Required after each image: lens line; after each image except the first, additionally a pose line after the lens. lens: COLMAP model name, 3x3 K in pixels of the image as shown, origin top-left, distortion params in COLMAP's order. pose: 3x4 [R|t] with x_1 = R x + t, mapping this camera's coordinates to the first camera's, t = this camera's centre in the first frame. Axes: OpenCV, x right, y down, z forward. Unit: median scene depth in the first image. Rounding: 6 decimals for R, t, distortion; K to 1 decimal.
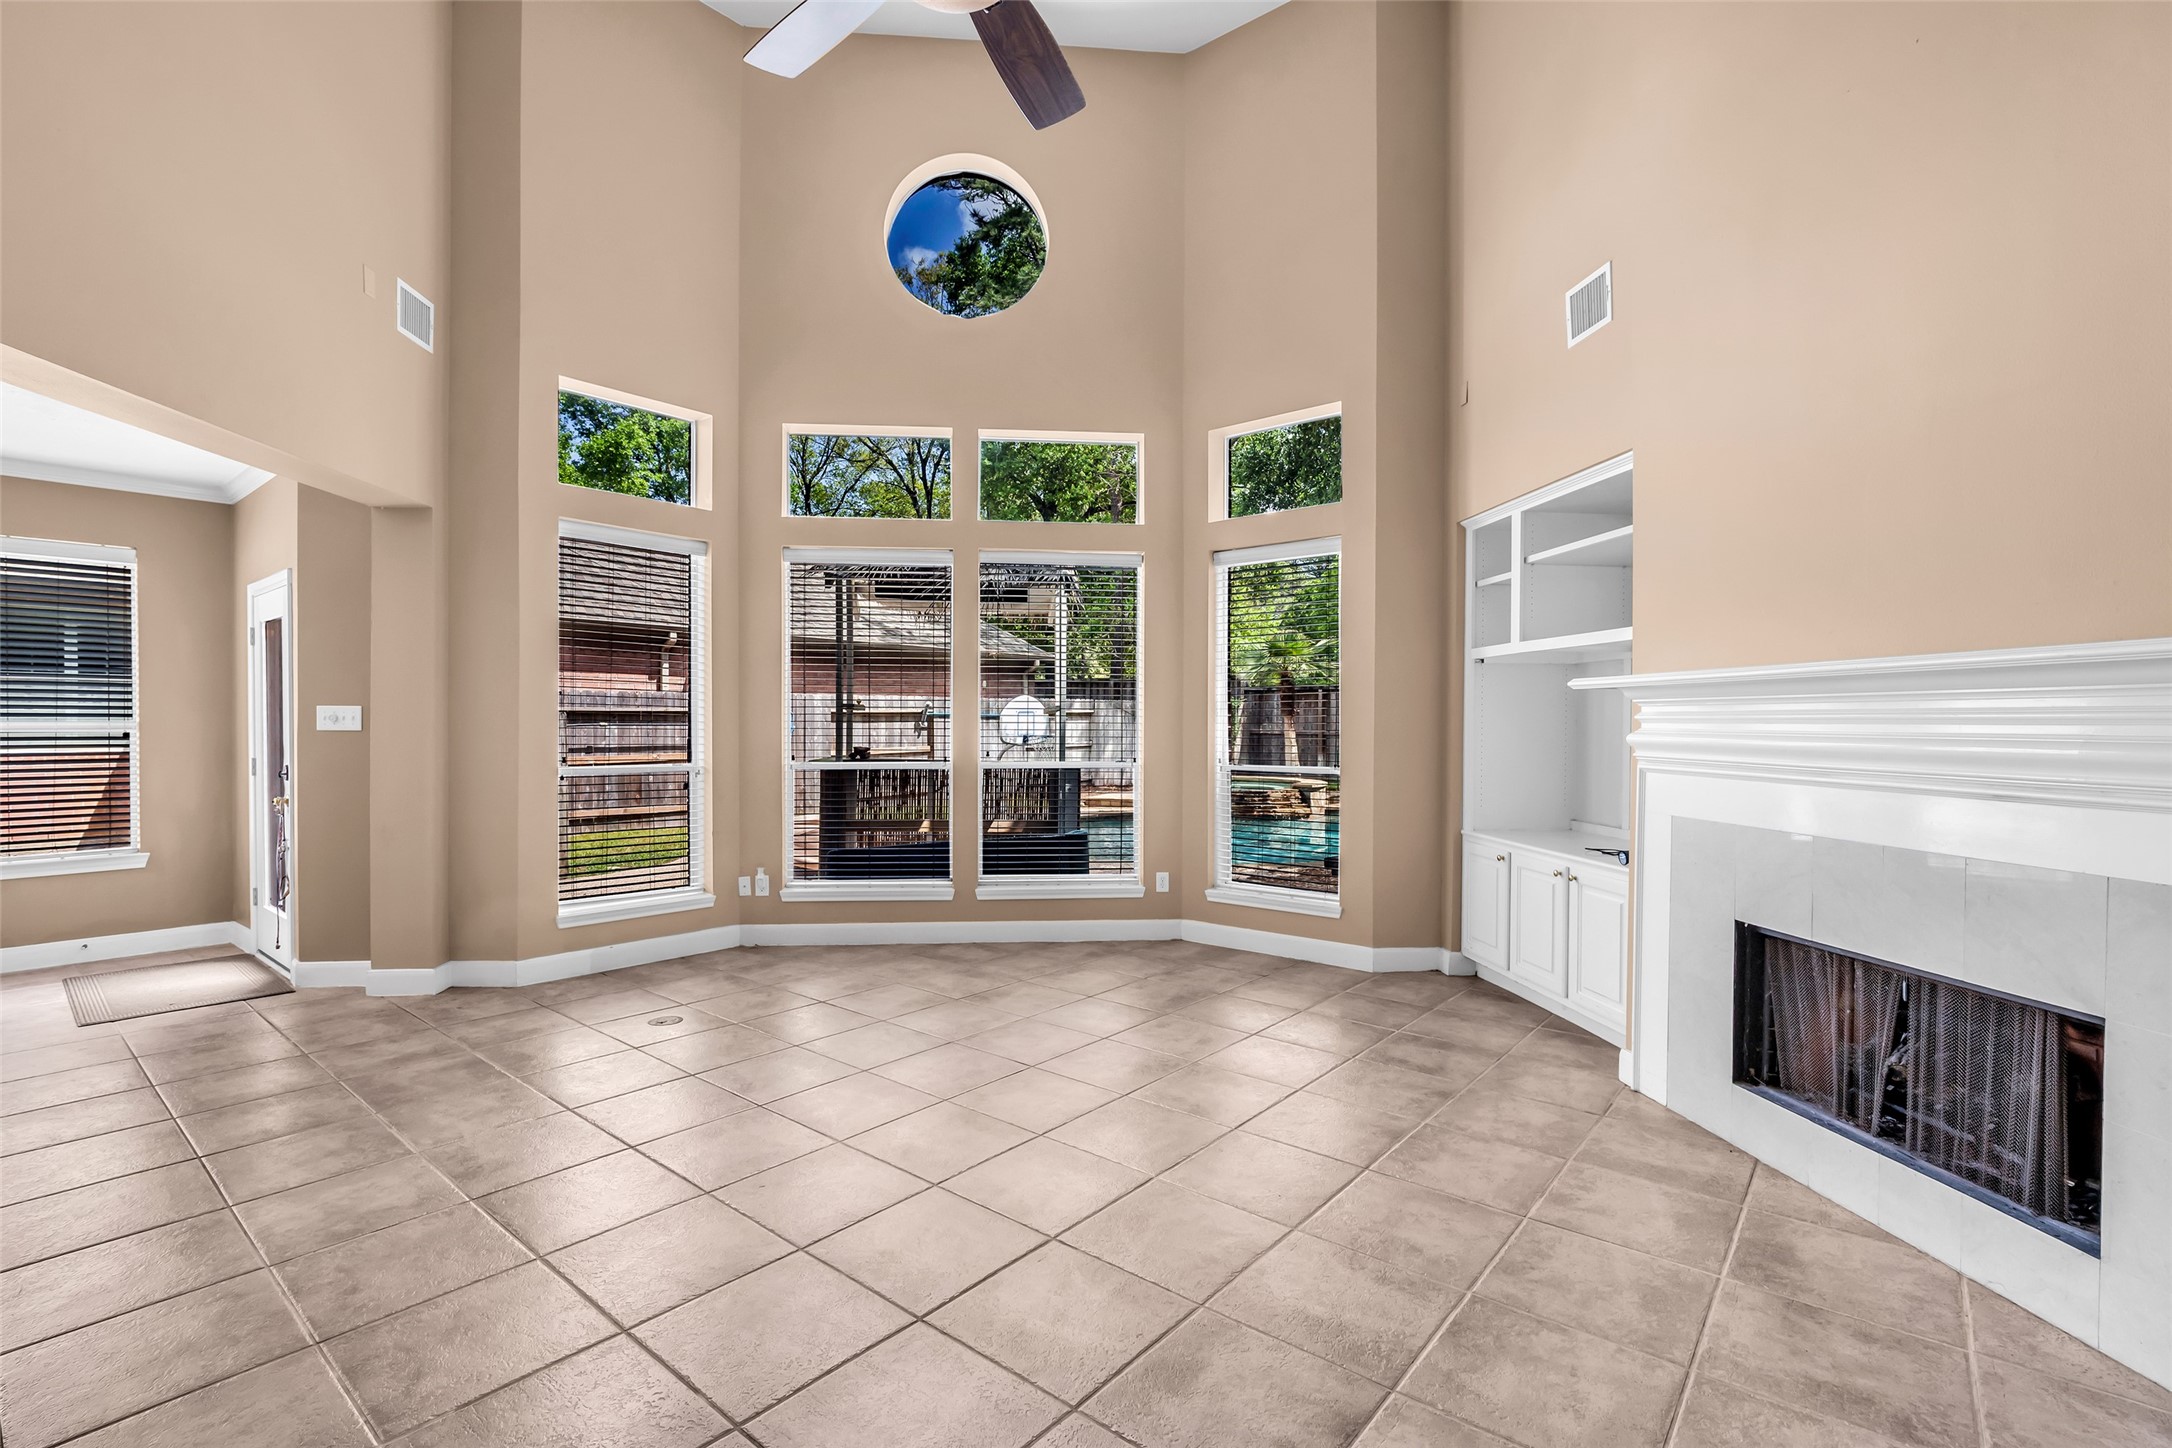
lens RADIAL K [[990.6, 0, 1072.5], [0, 990.6, 731.9], [0, 0, 1]] dist [-0.016896, 0.001583]
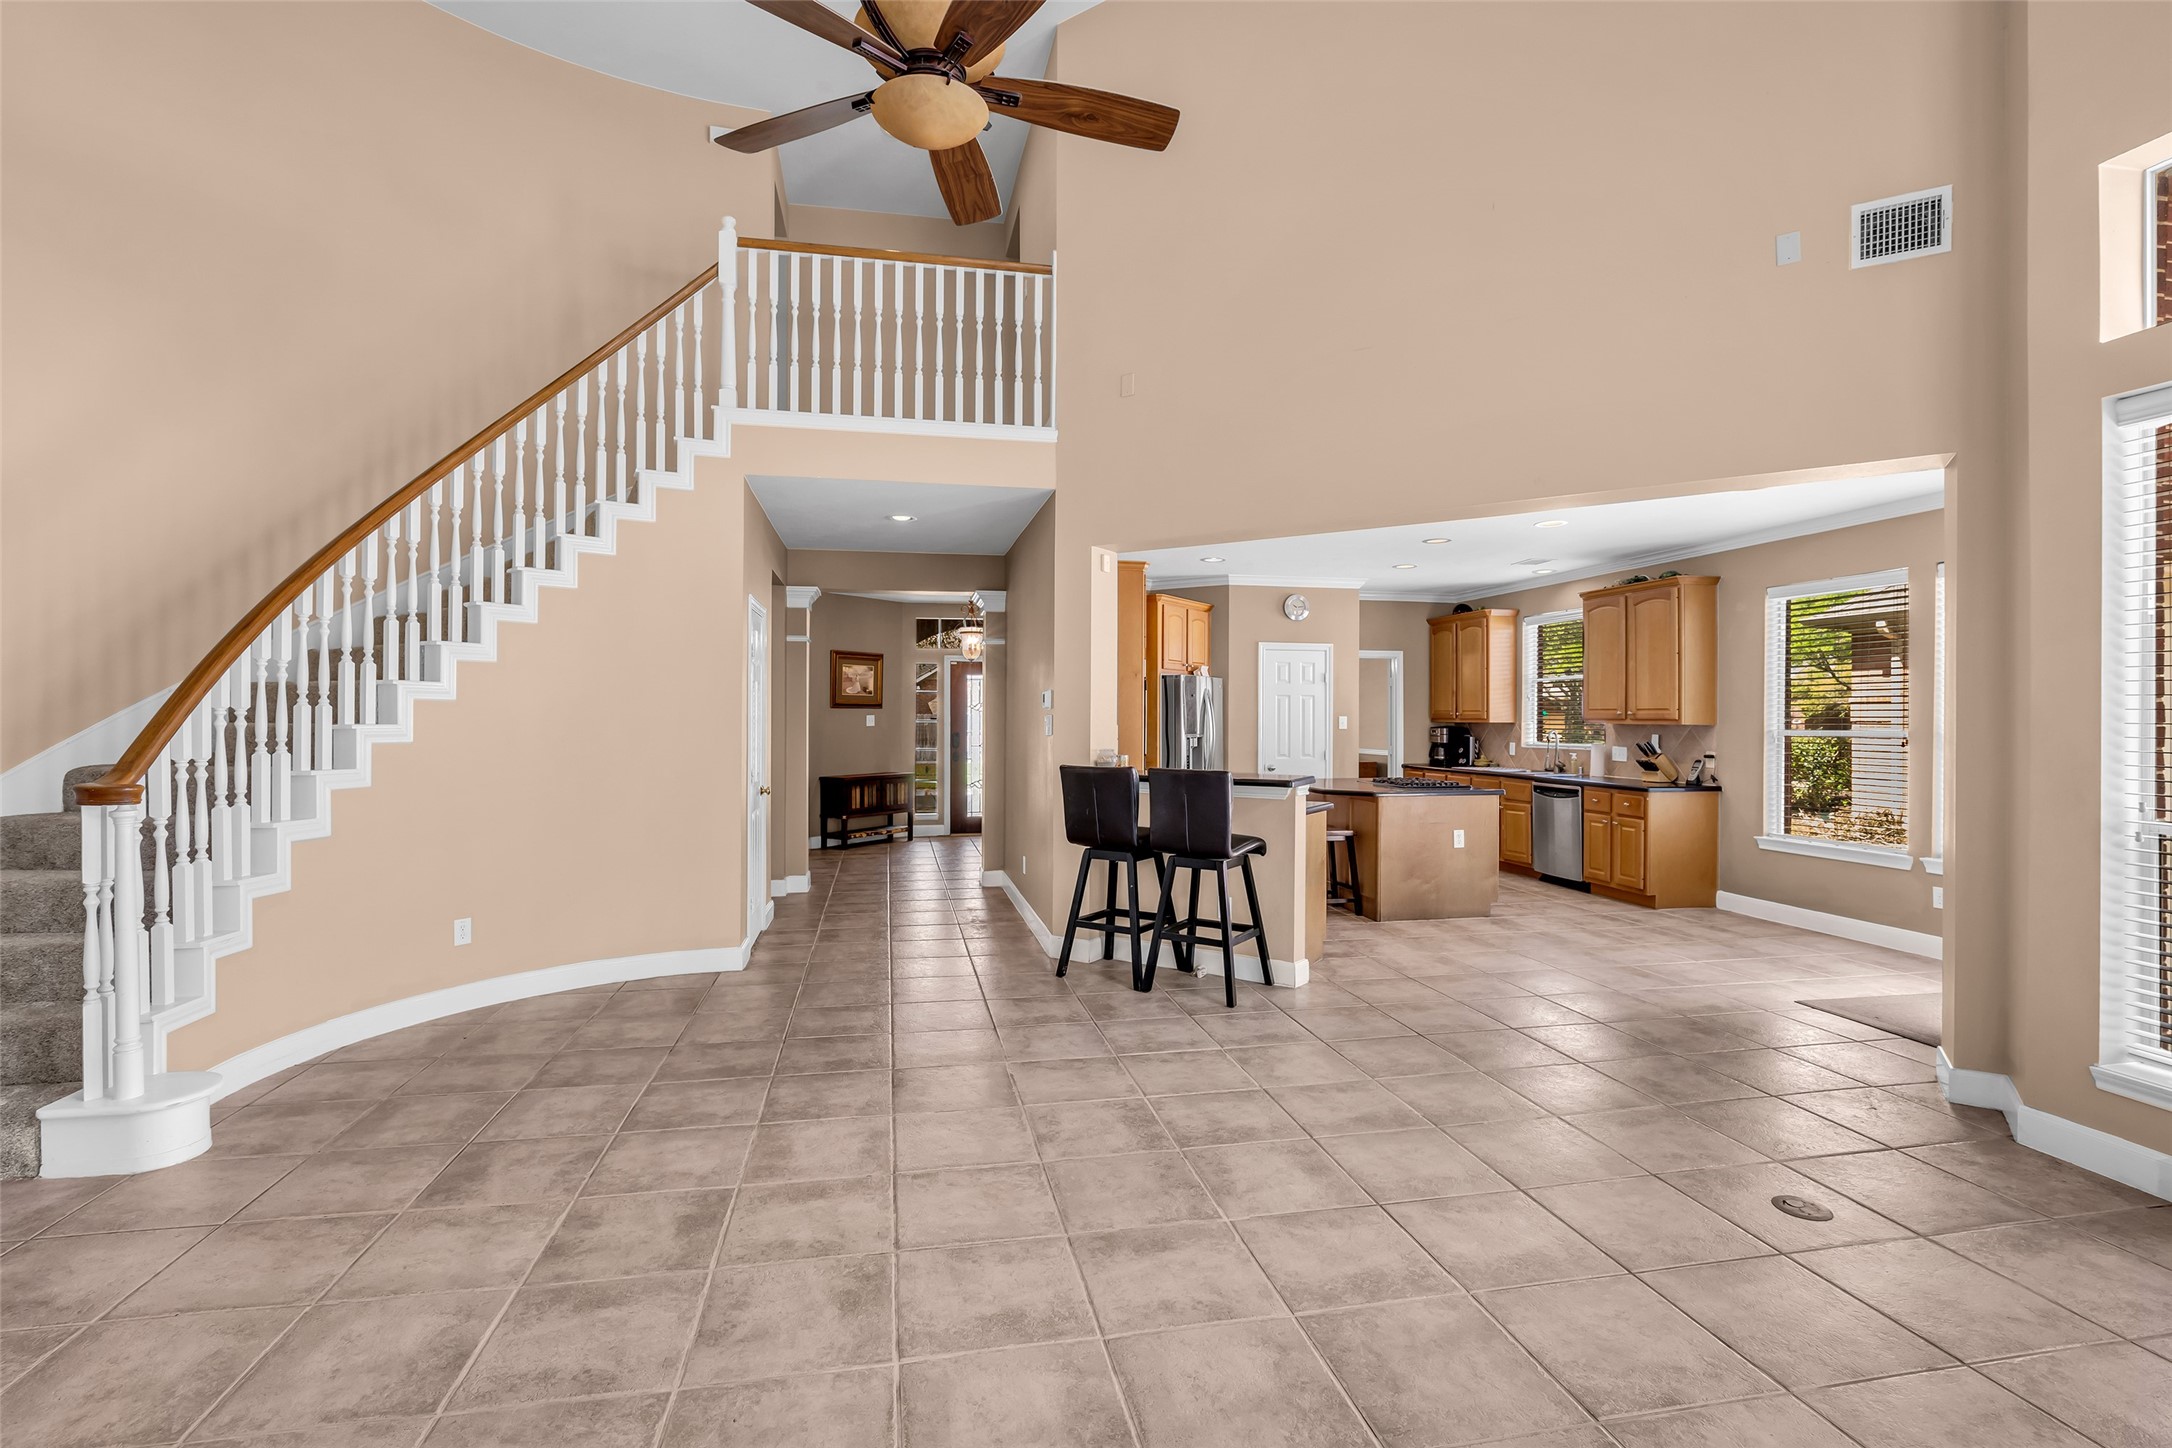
lens RADIAL K [[990.6, 0, 1083.6], [0, 990.6, 711.5], [0, 0, 1]] dist [-0.016896, 0.001583]
pose [[-0.627668, -0.007337, -0.778447, 0.307717], [-0.011097, 0.999938, -0.000477, -0.019660], [0.778402, 0.008339, -0.627710, 0.844115]]
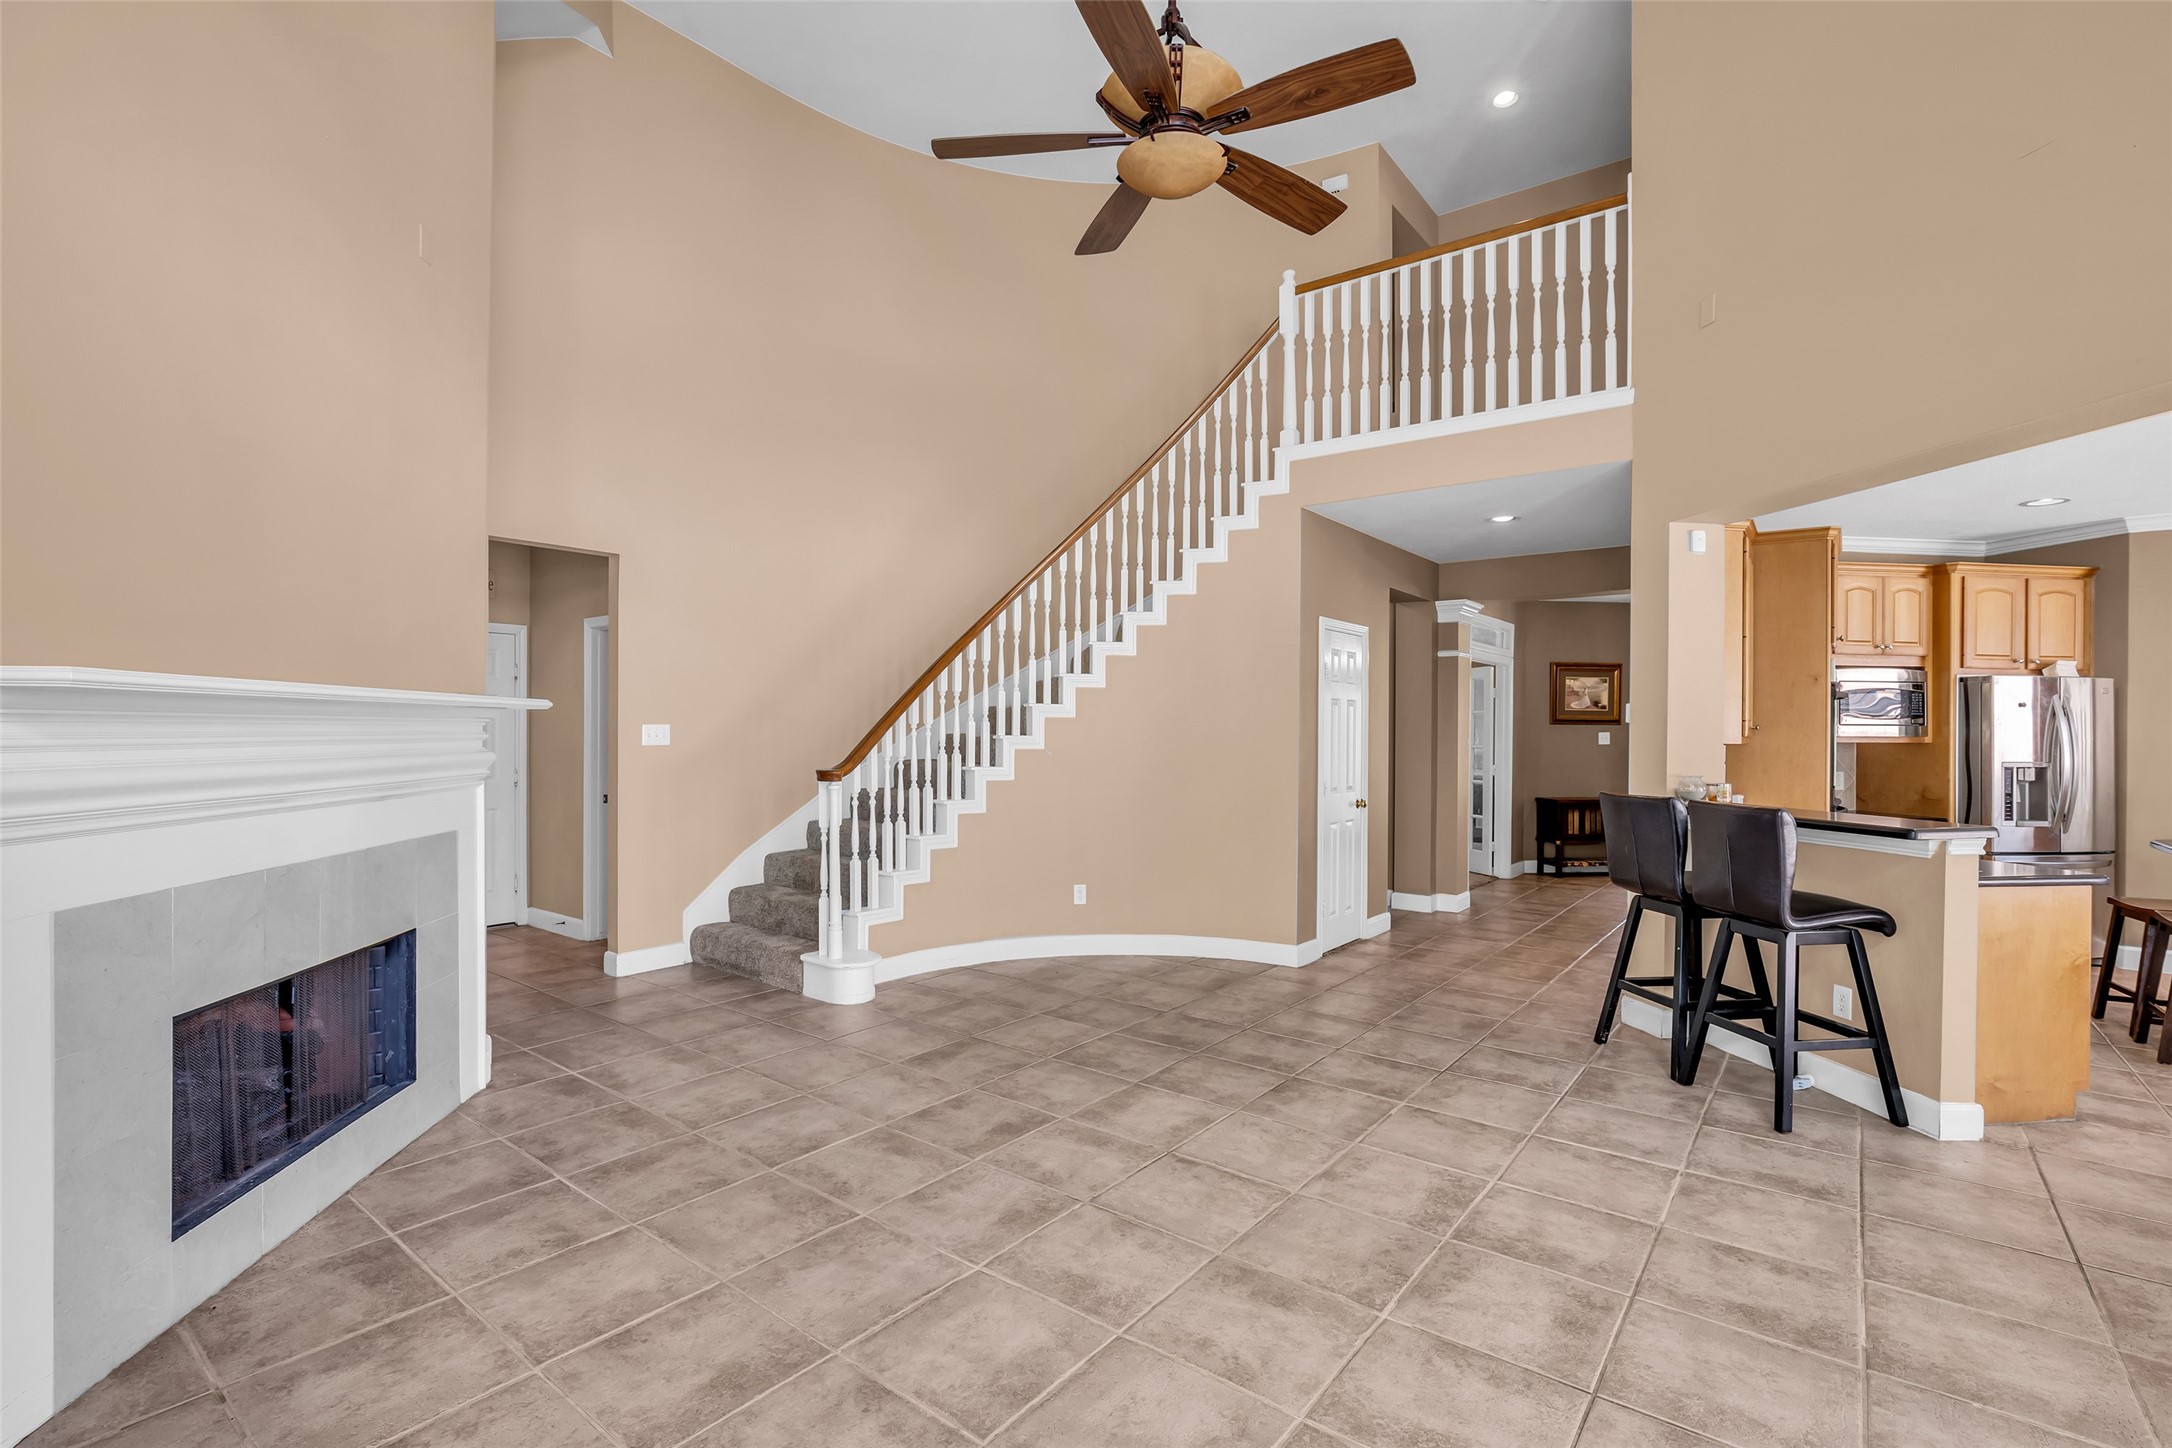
lens RADIAL K [[990.6, 0, 1084.4], [0, 990.6, 724.7], [0, 0, 1]] dist [-0.016896, 0.001583]
pose [[-0.999324, -0.009883, -0.035421, 0.012864], [-0.010055, 0.999939, 0.004677, -0.021064], [0.035373, 0.005030, -0.999362, 1.014692]]
